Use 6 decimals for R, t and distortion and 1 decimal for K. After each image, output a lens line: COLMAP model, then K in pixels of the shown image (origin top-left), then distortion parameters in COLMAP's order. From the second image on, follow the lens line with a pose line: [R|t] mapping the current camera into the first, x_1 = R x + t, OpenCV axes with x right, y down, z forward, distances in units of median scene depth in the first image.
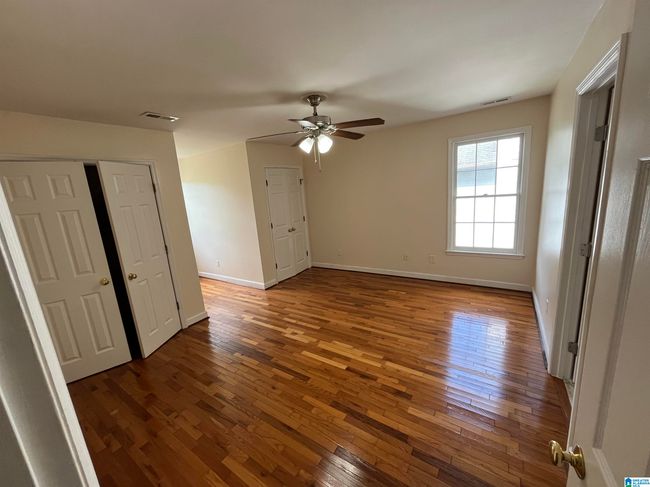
lens RADIAL K [[263.4, 0, 326.8], [0, 263.4, 242.5], [0, 0, 1]] dist [-0.001820, 0.001010]
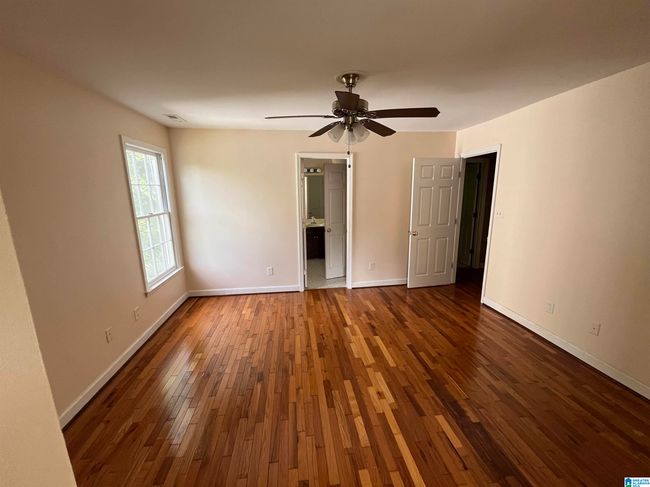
lens RADIAL K [[263.4, 0, 323.3], [0, 263.4, 242.8], [0, 0, 1]] dist [-0.001820, 0.001010]
pose [[-0.650902, -0.060422, 0.756754, -0.488370], [0.218001, 0.939967, 0.262559, -0.221984], [-0.727188, 0.335873, -0.598654, 1.299880]]
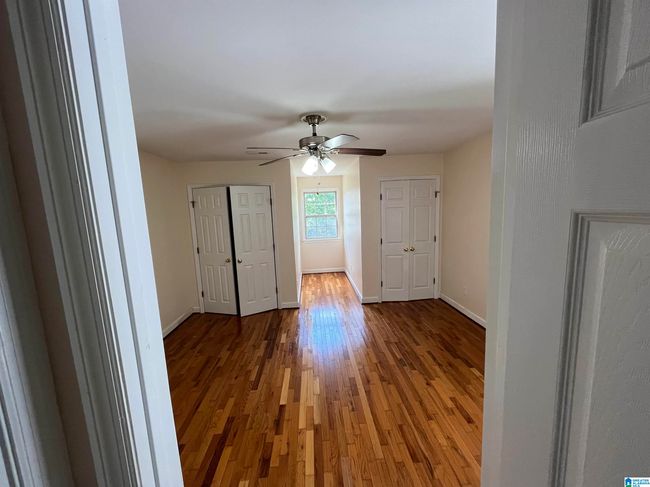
lens RADIAL K [[263.4, 0, 323.3], [0, 263.4, 244.9], [0, 0, 1]] dist [-0.001820, 0.001010]
pose [[0.597977, 0.165109, -0.784323, 0.591936], [-0.165278, 0.982923, 0.080907, -0.134631], [0.784288, 0.081251, 0.615054, 0.361848]]
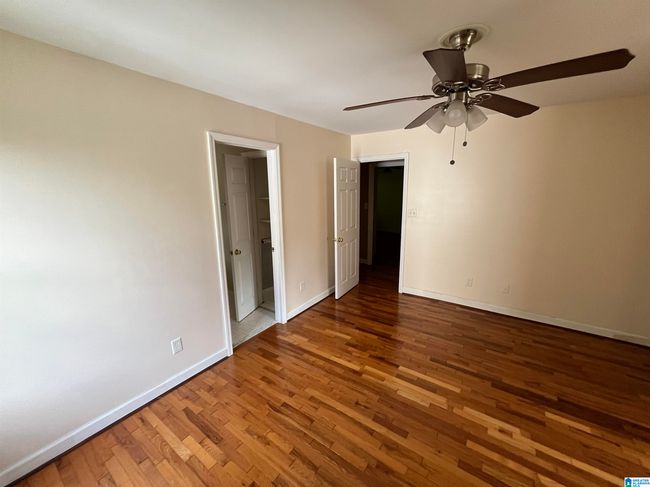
lens RADIAL K [[263.4, 0, 324.9], [0, 263.4, 242.6], [0, 0, 1]] dist [-0.001820, 0.001010]
pose [[-0.995259, 0.086507, 0.044444, 0.201358], [0.097036, 0.913958, 0.394036, -0.293653], [-0.006533, 0.396481, -0.918020, 1.291213]]
